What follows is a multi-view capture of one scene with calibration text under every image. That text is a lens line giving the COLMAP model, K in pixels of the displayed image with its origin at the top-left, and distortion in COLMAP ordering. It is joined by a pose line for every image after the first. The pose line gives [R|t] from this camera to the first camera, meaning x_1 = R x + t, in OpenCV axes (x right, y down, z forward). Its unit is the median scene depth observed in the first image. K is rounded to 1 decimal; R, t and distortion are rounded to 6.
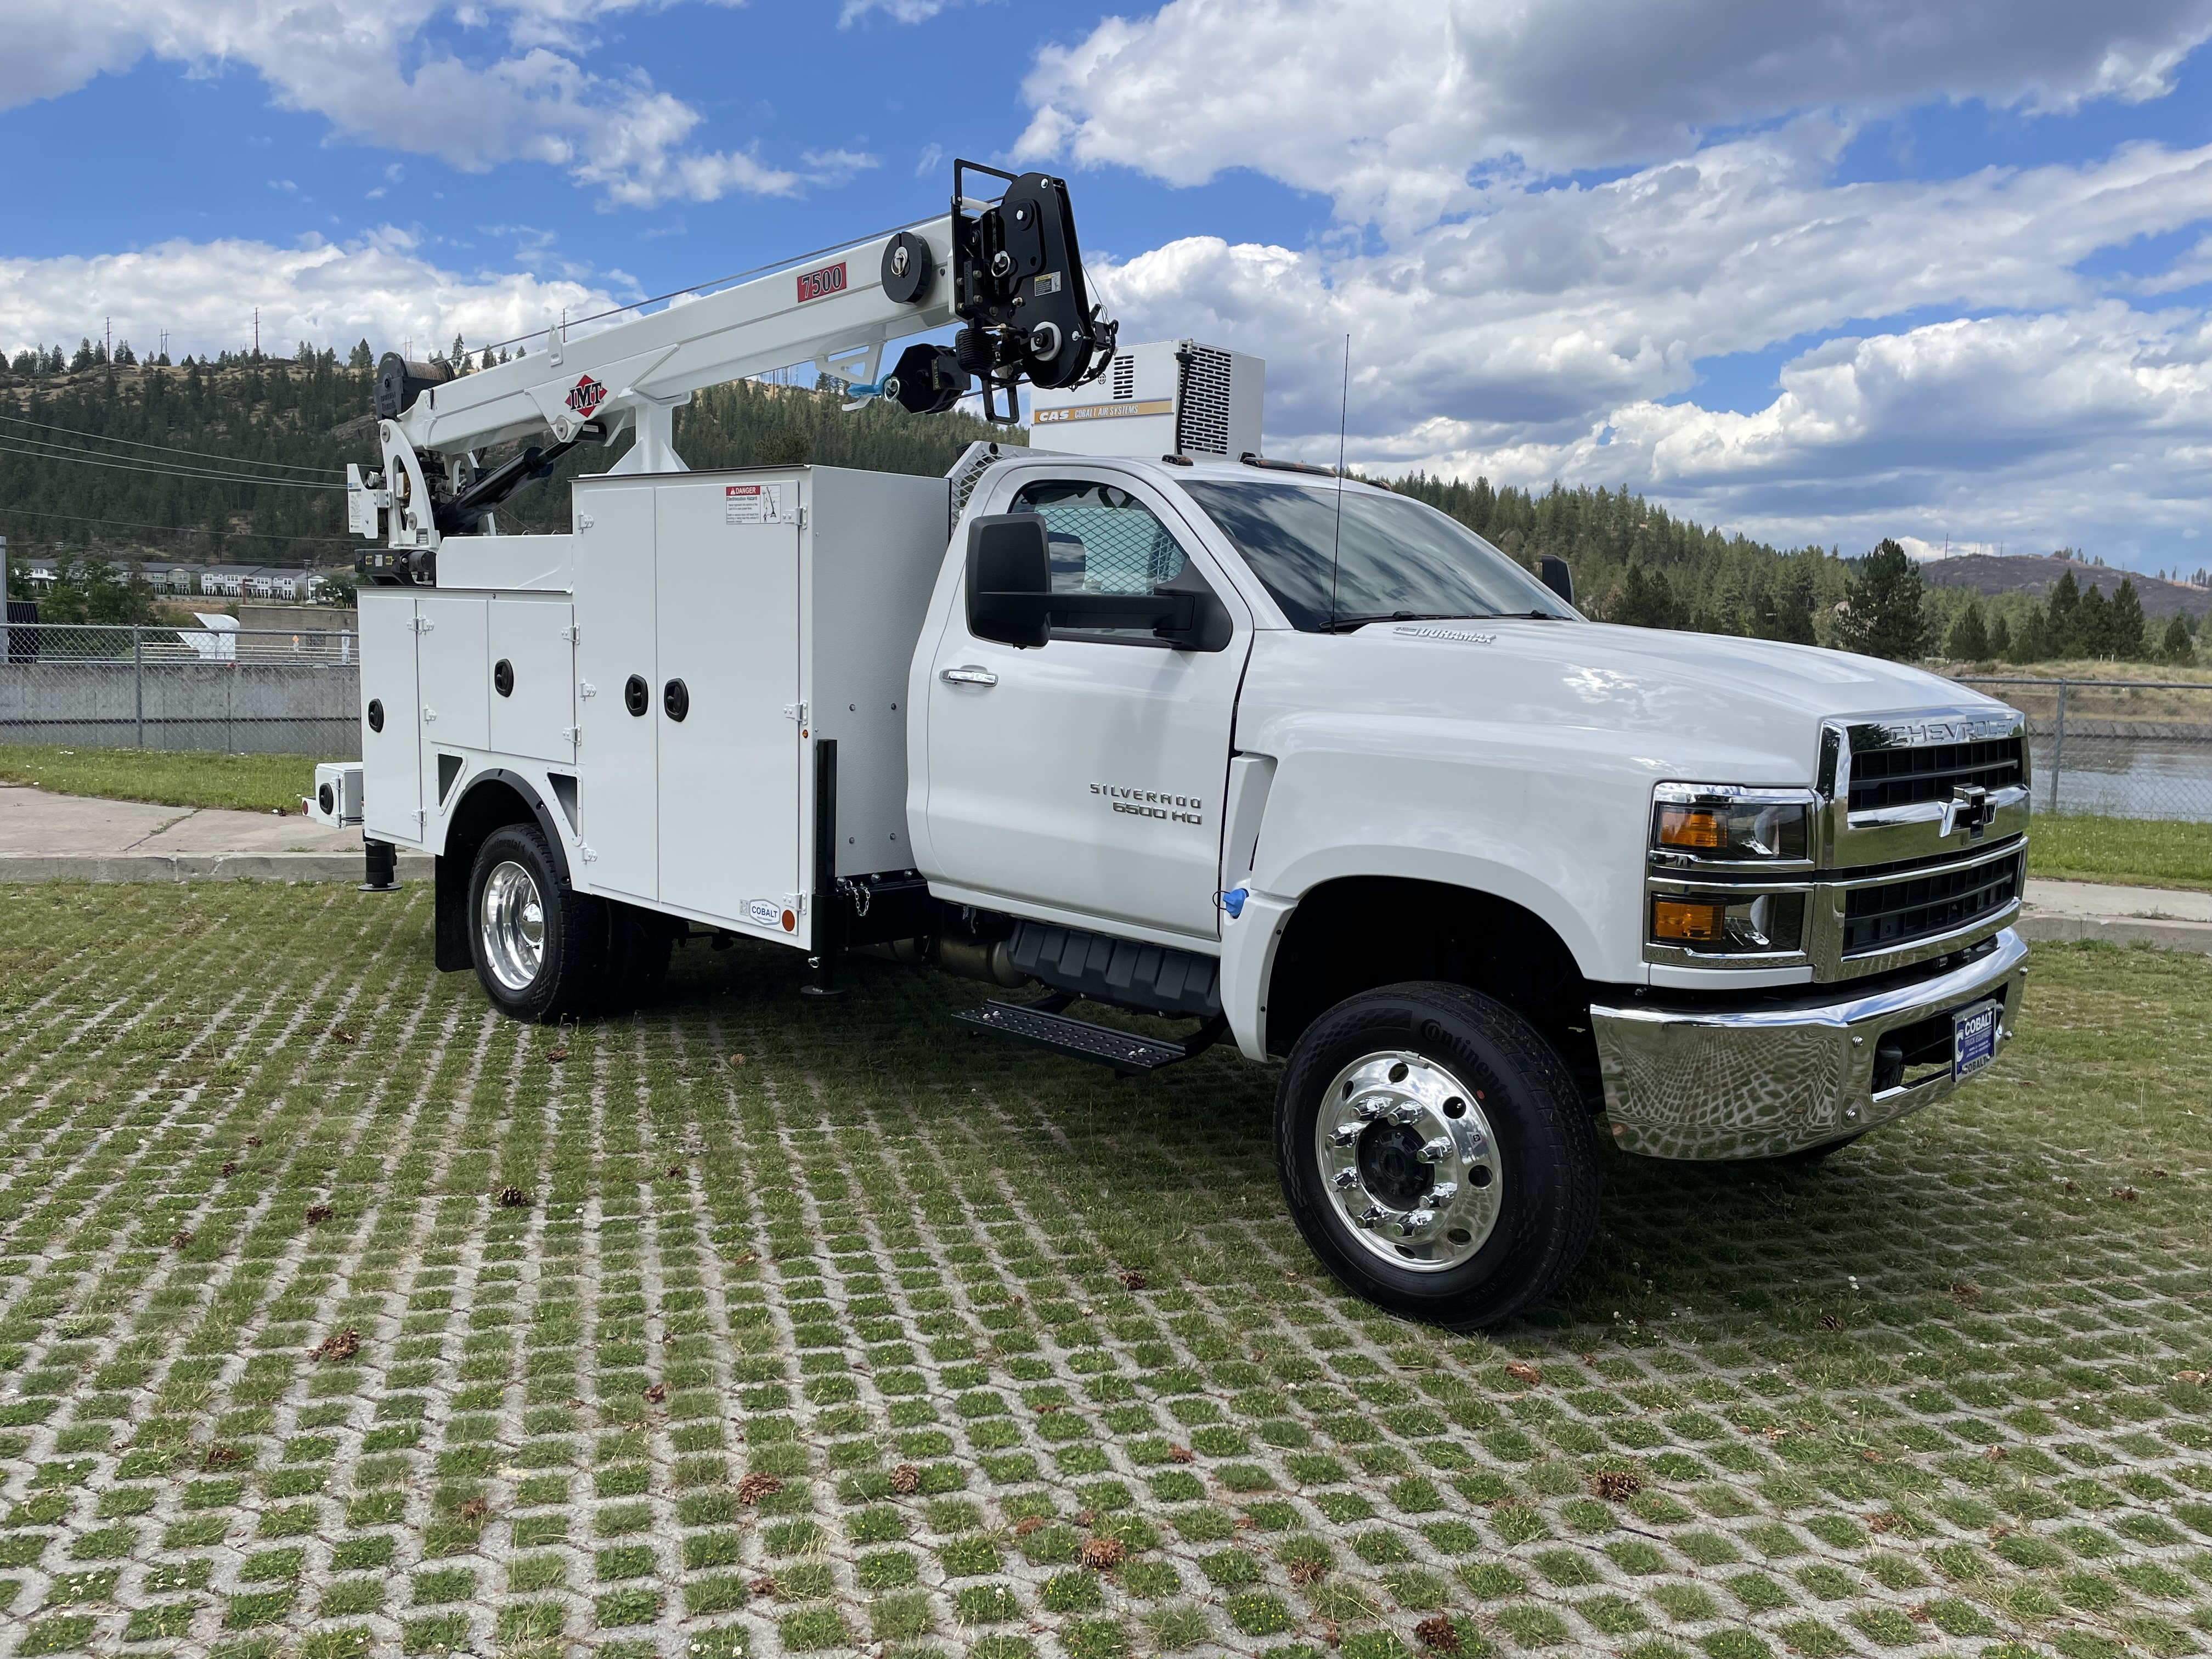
lens RADIAL K [[1664.2, 0, 1115.0], [0, 1664.2, 821.1], [0, 0, 1]] dist [0.091228, -0.115856]
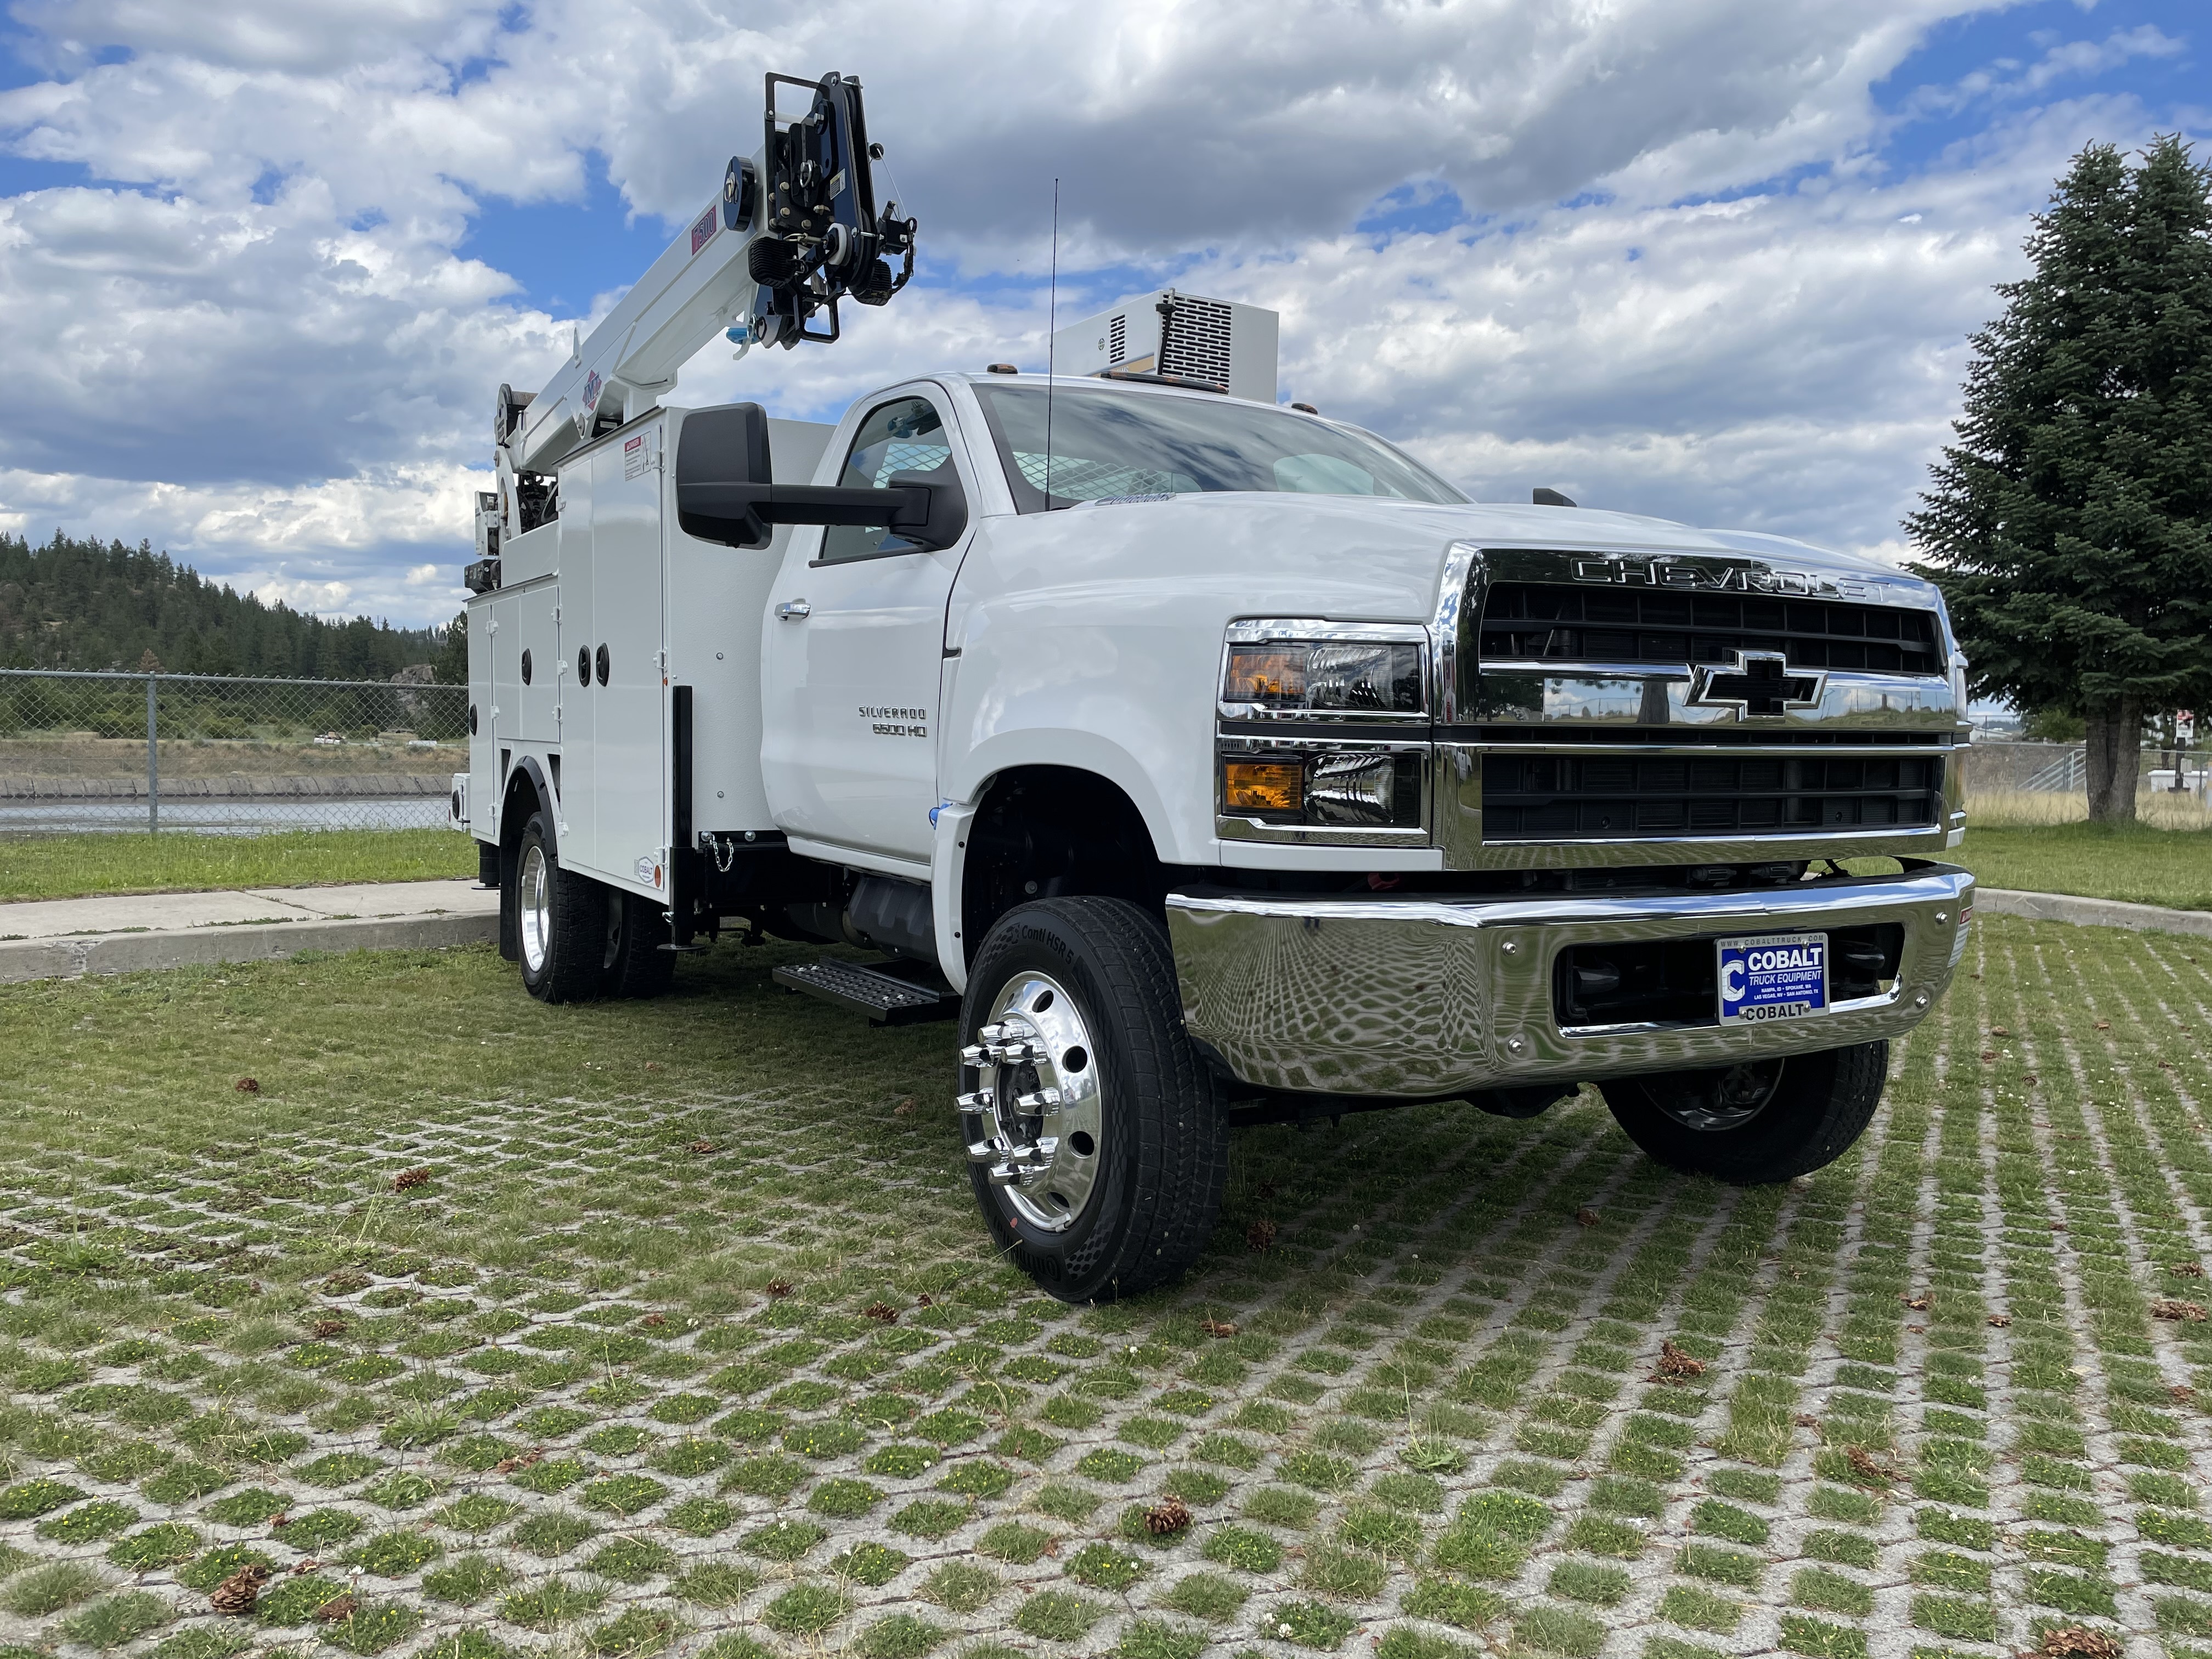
lens RADIAL K [[1664.2, 0, 1099.2], [0, 1664.2, 831.7], [0, 0, 1]] dist [0.091228, -0.115856]
pose [[0.692890, -0.054818, 0.718956, -1.034115], [0.080847, 0.996725, -0.001919, 0.027790], [-0.716496, 0.059455, 0.695052, 0.521298]]
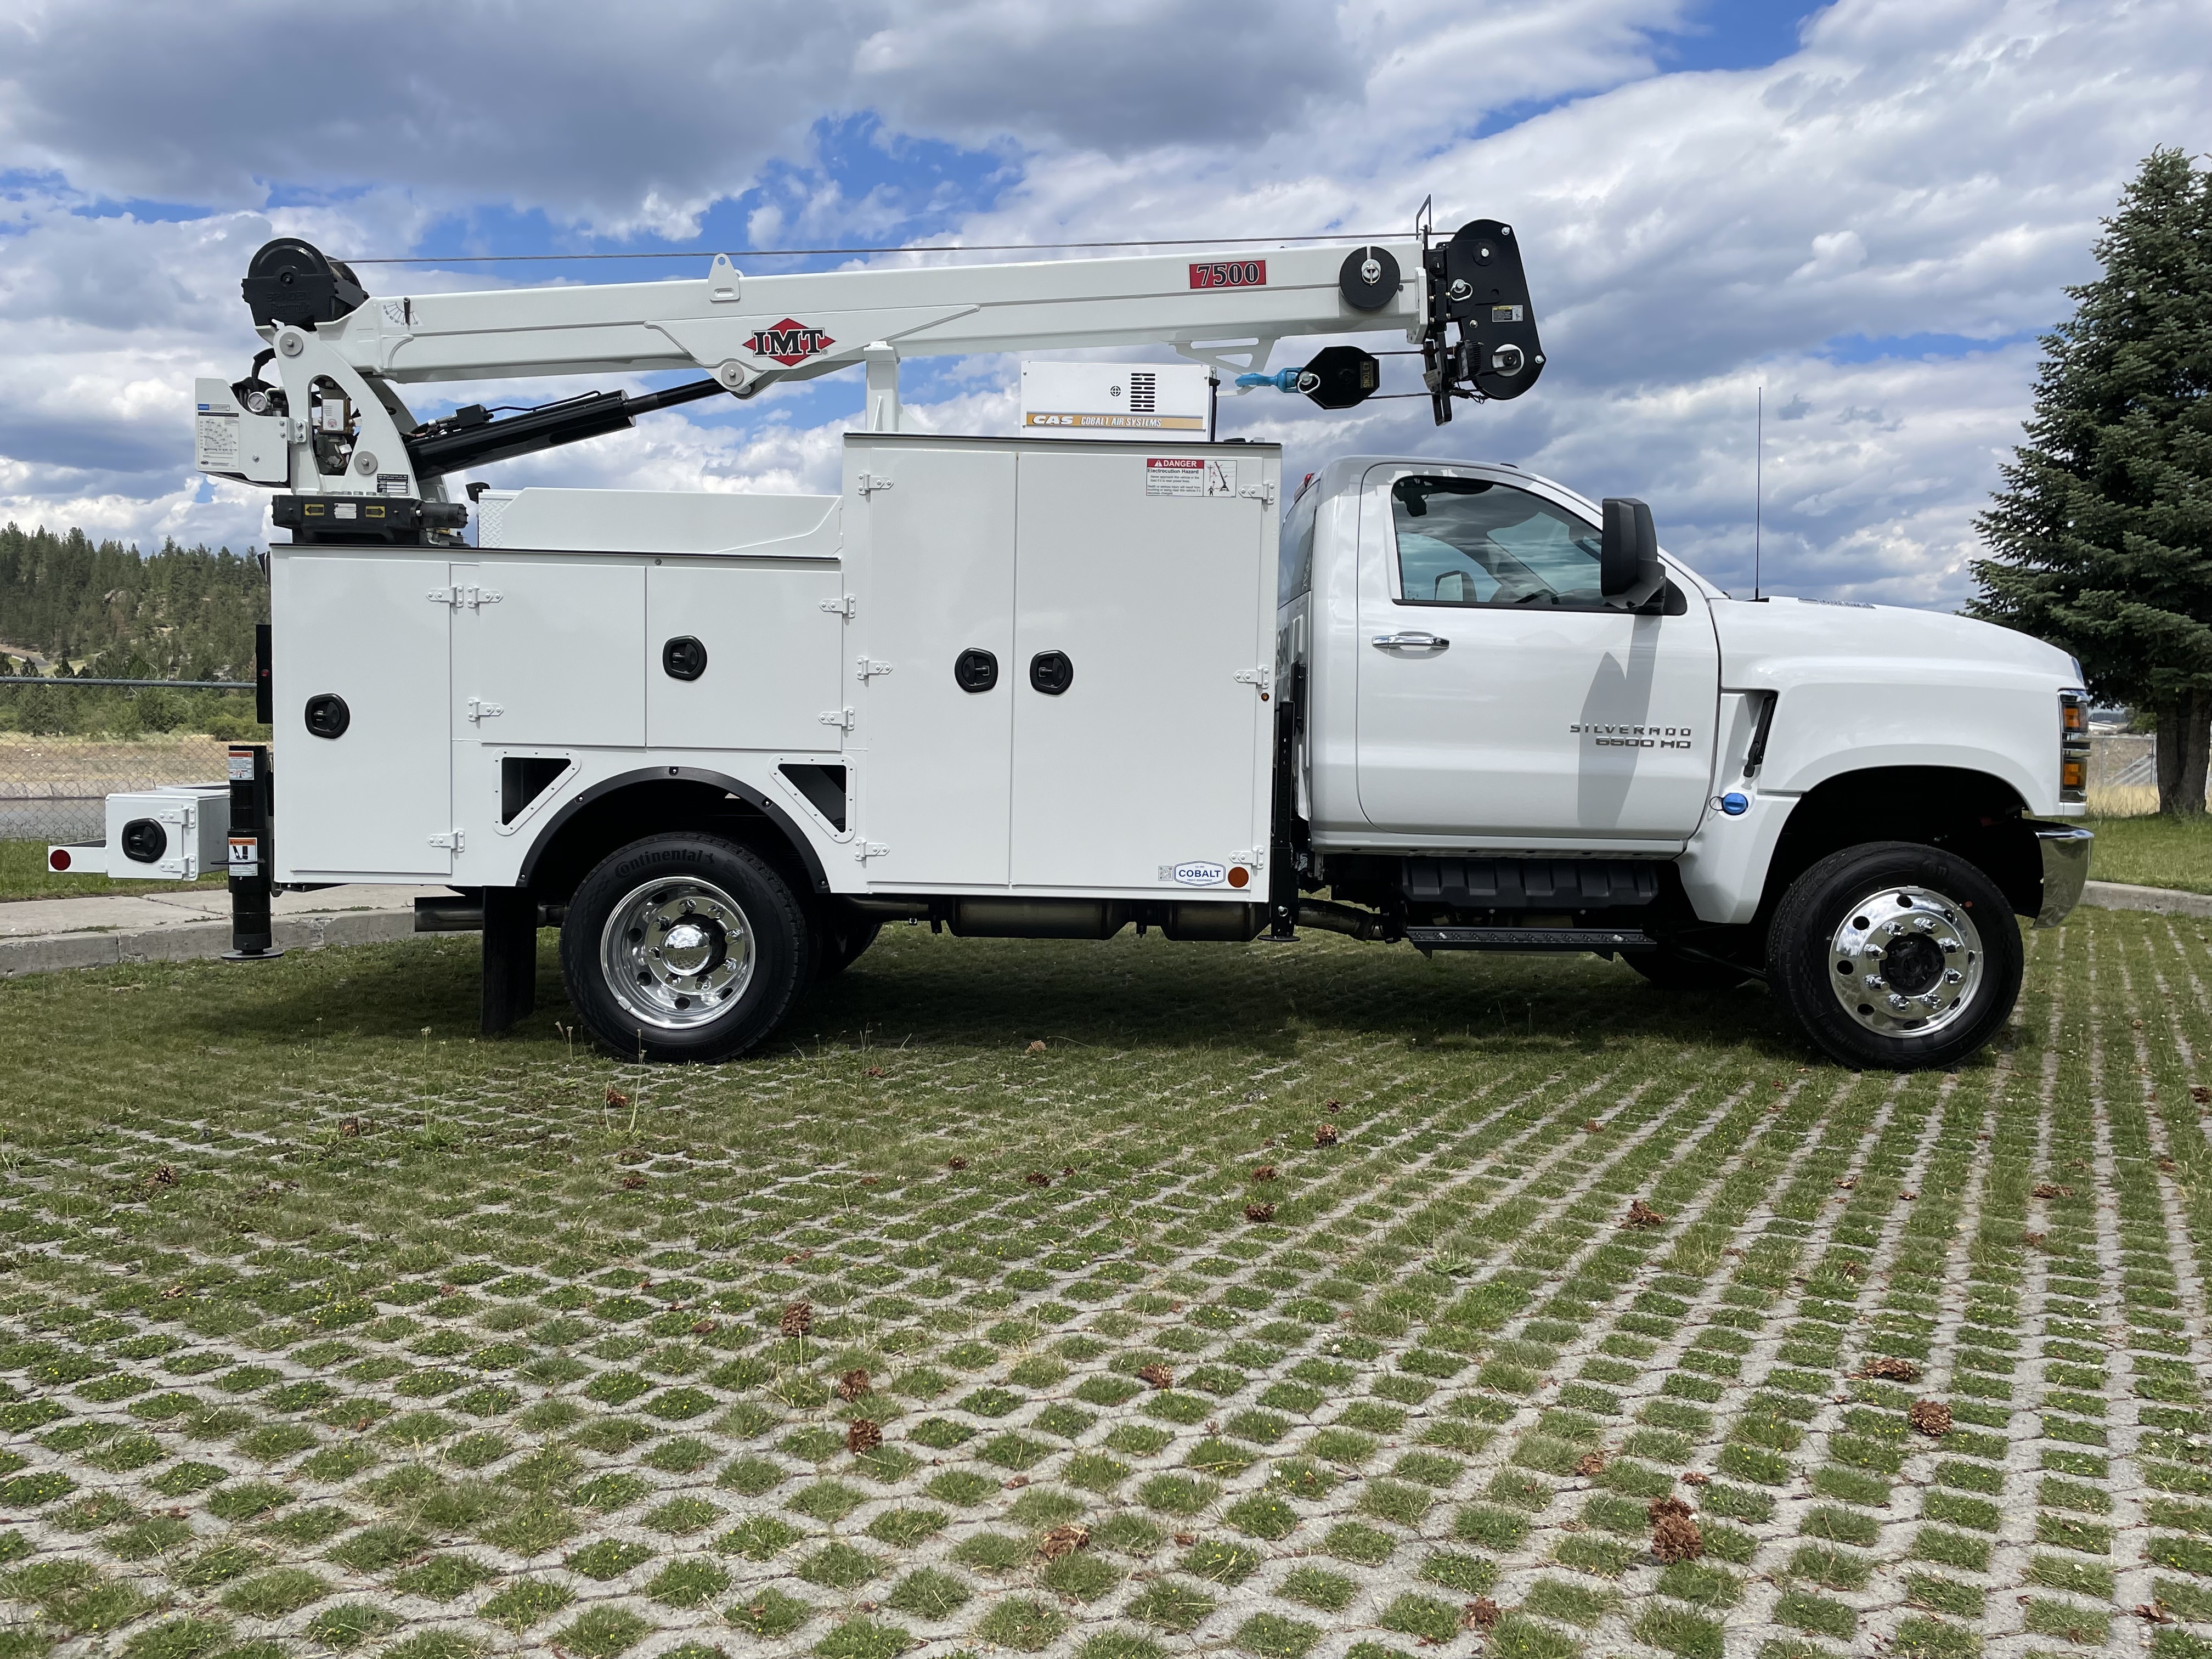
lens RADIAL K [[1664.2, 0, 1098.4], [0, 1664.2, 841.7], [0, 0, 1]] dist [0.091228, -0.115856]
pose [[0.726900, -0.061574, 0.683977, -1.208540], [0.082832, 0.996562, 0.001683, 0.035262], [-0.681729, 0.055432, 0.729501, 0.371117]]
